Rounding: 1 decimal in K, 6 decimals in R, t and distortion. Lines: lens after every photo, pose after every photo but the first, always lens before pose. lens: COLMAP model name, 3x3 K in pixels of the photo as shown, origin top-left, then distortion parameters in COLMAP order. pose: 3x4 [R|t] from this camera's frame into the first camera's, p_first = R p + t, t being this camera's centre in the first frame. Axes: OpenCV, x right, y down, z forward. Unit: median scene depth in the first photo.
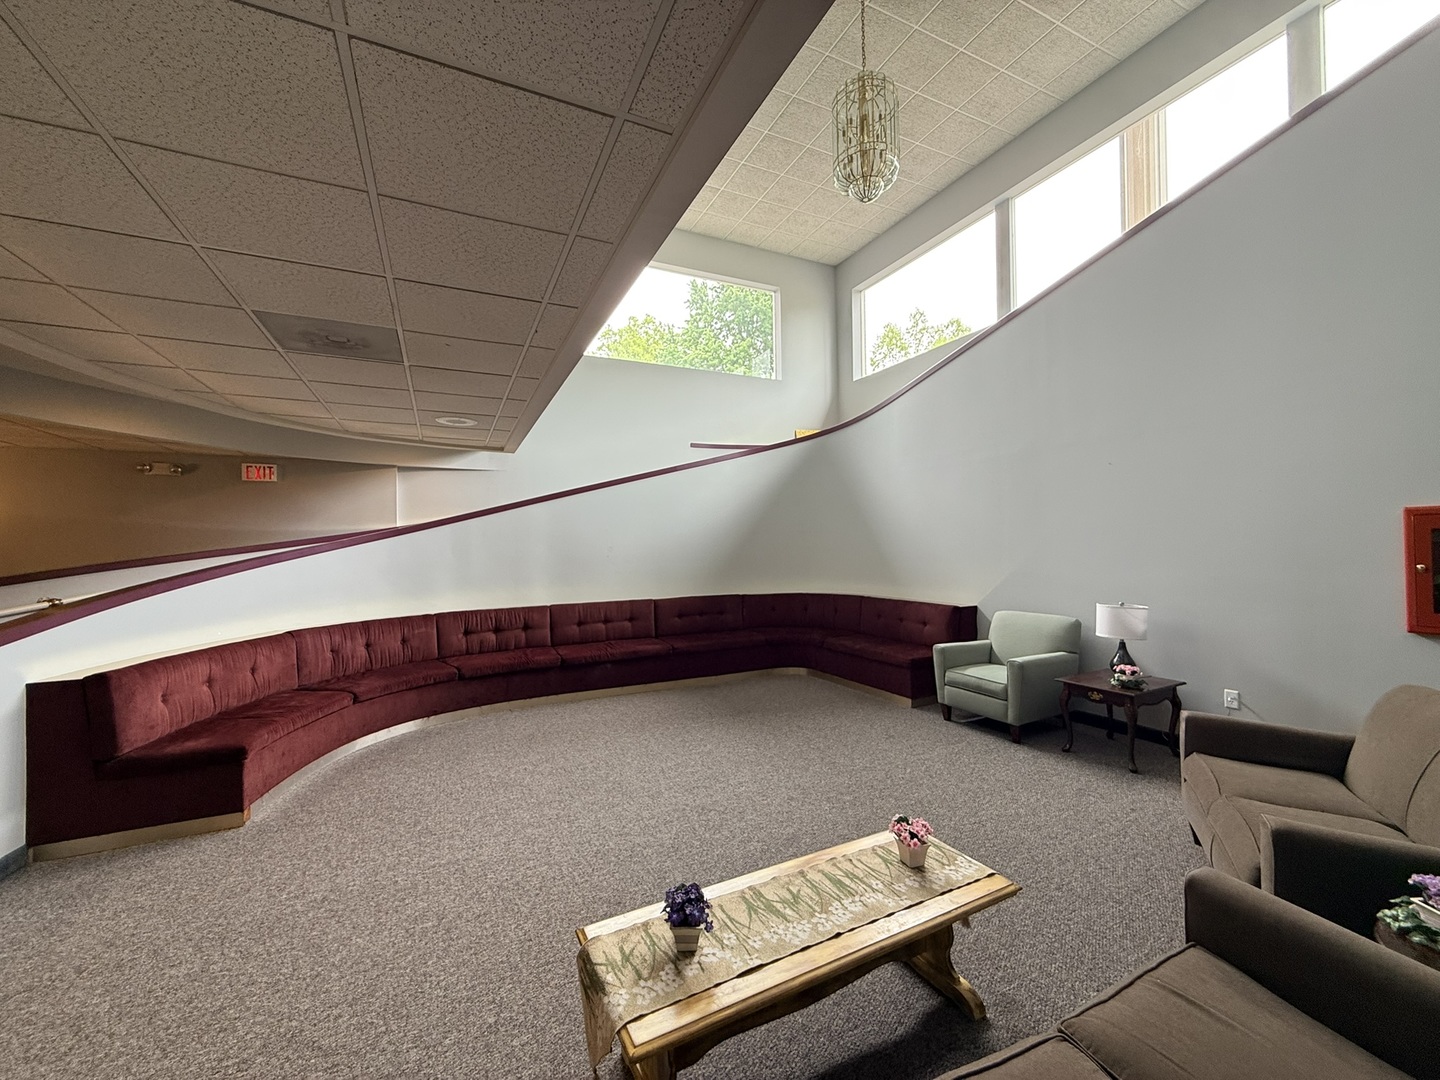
lens RADIAL K [[573.5, 0, 714.3], [0, 573.5, 539.2], [0, 0, 1]] dist [0.000298, -0.000127]
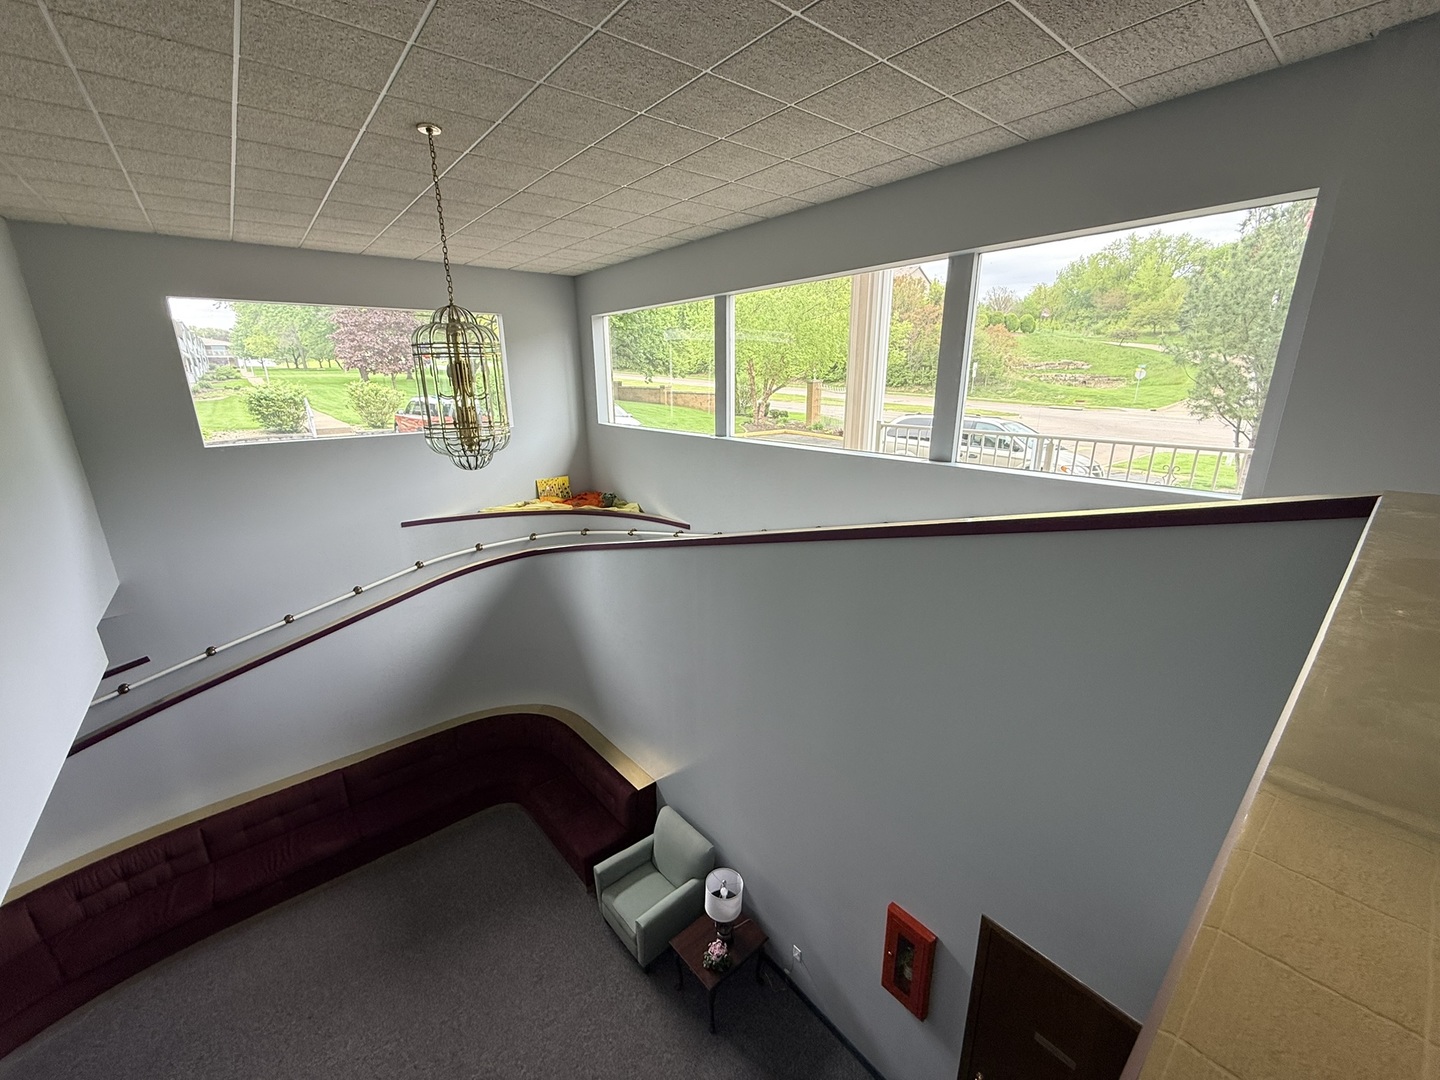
lens RADIAL K [[573.5, 0, 714.3], [0, 573.5, 539.2], [0, 0, 1]] dist [0.000298, -0.000127]
pose [[0.971376, -0.063131, 0.229005, 0.383687], [-0.004867, 0.958548, 0.284891, -0.688631], [-0.237497, -0.277851, 0.930803, 0.116666]]
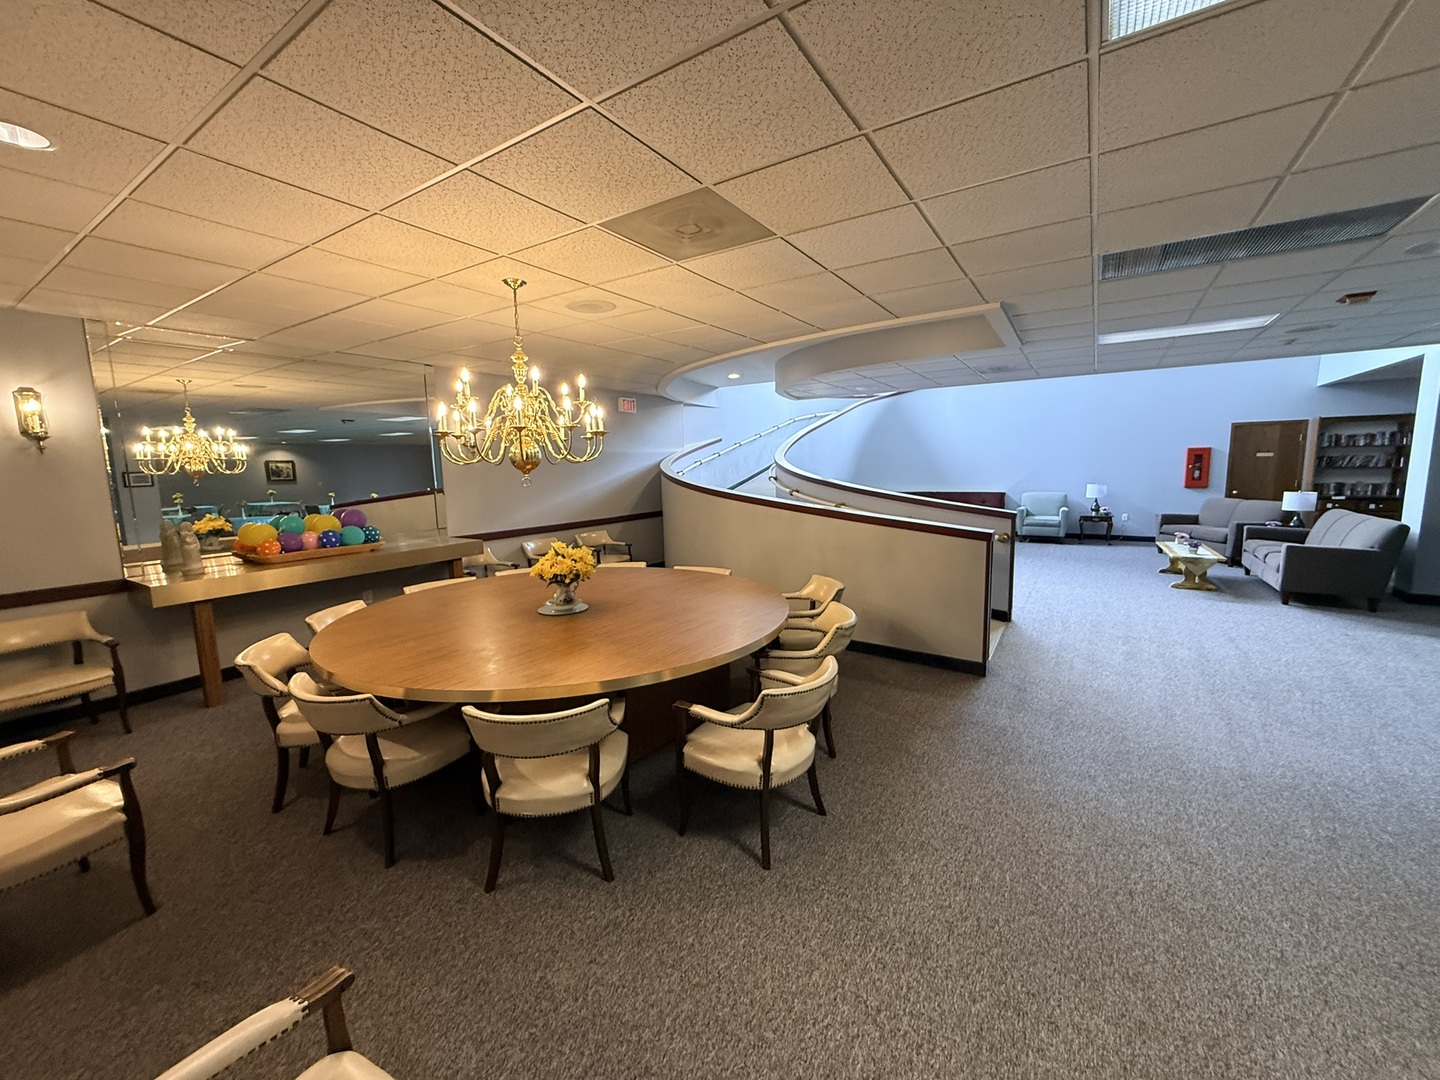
lens RADIAL K [[573.5, 0, 714.3], [0, 573.5, 539.2], [0, 0, 1]] dist [0.000298, -0.000127]
pose [[0.855245, -0.068869, 0.513628, -1.663209], [0.001642, 0.991485, 0.130208, 0.015081], [-0.518222, -0.110516, 0.848076, -0.240952]]
